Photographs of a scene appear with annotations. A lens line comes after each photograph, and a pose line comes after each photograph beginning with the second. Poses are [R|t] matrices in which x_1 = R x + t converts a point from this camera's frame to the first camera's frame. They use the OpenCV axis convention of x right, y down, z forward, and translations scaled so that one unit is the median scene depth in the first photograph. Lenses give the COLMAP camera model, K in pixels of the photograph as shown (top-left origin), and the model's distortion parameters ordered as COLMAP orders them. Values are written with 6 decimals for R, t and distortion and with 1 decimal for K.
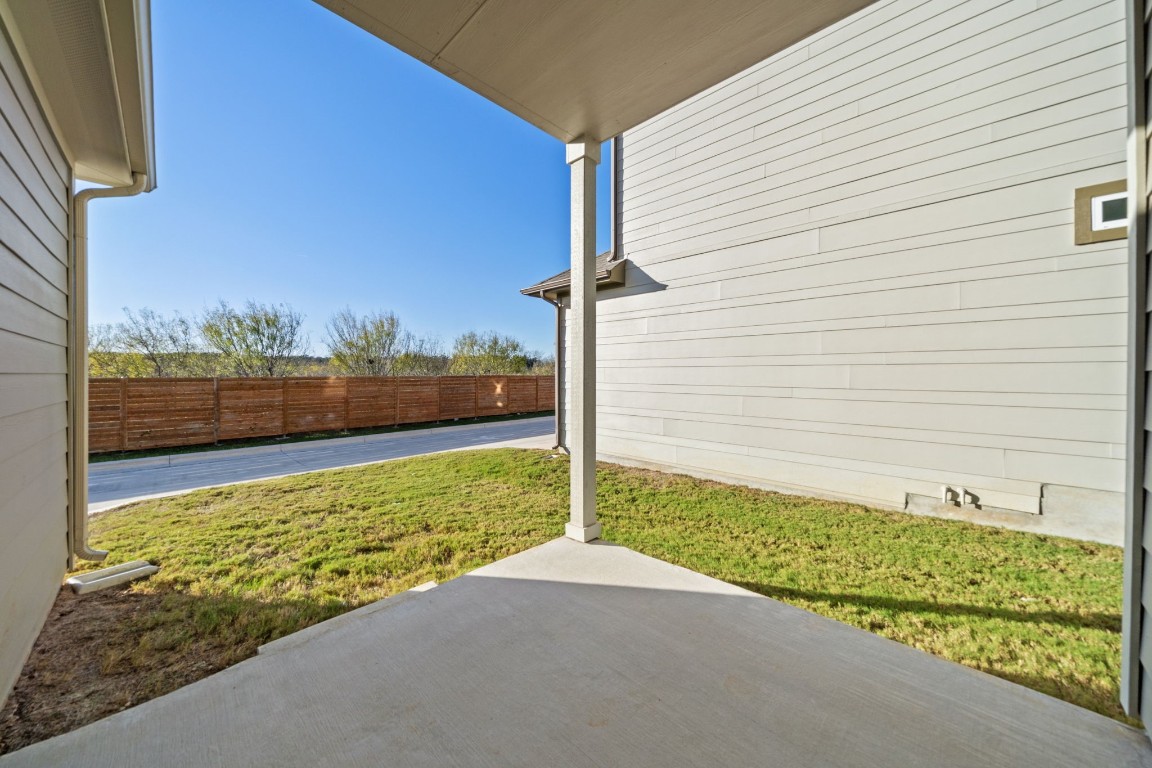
lens RADIAL K [[406.3, 0, 576.0], [0, 406.3, 379.2], [0, 0, 1]] dist [-0.000115, 0.000067]
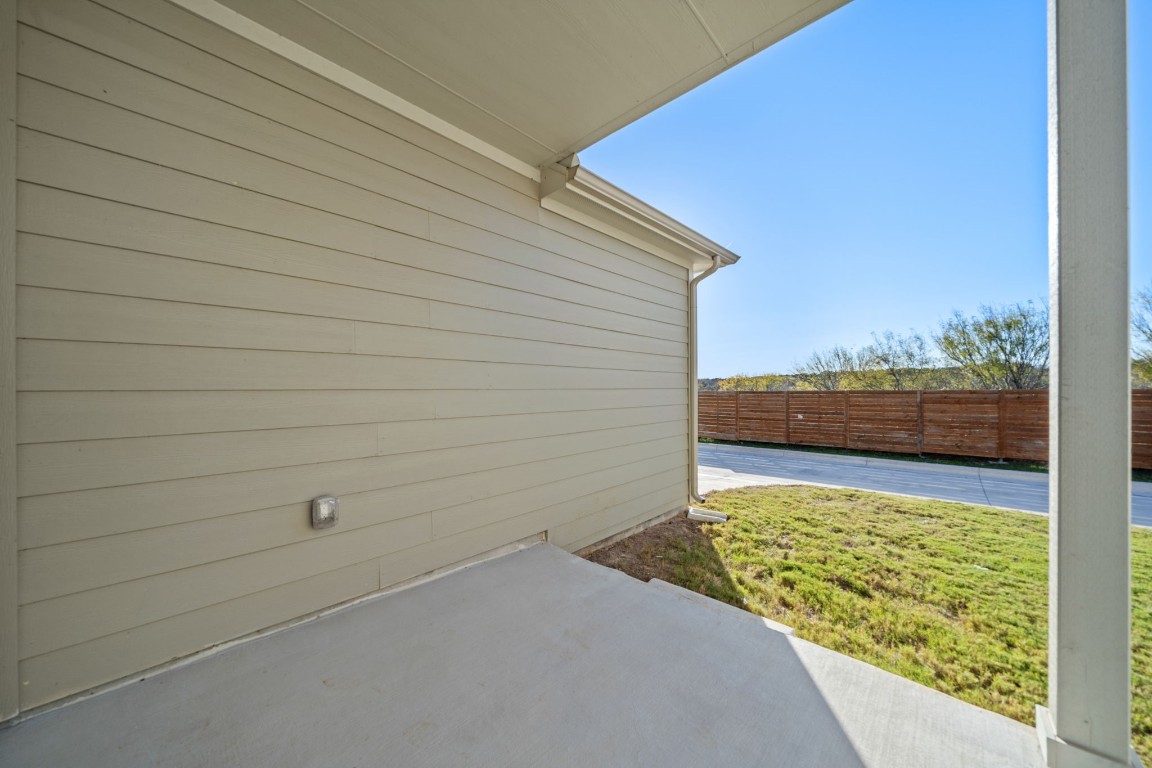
lens RADIAL K [[406.3, 0, 576.0], [0, 406.3, 379.2], [0, 0, 1]] dist [-0.000115, 0.000067]
pose [[0.019423, -0.024921, -0.999501, 0.325764], [-0.005202, 0.999673, -0.025027, -0.005279], [0.999798, 0.005686, 0.019287, 0.328434]]
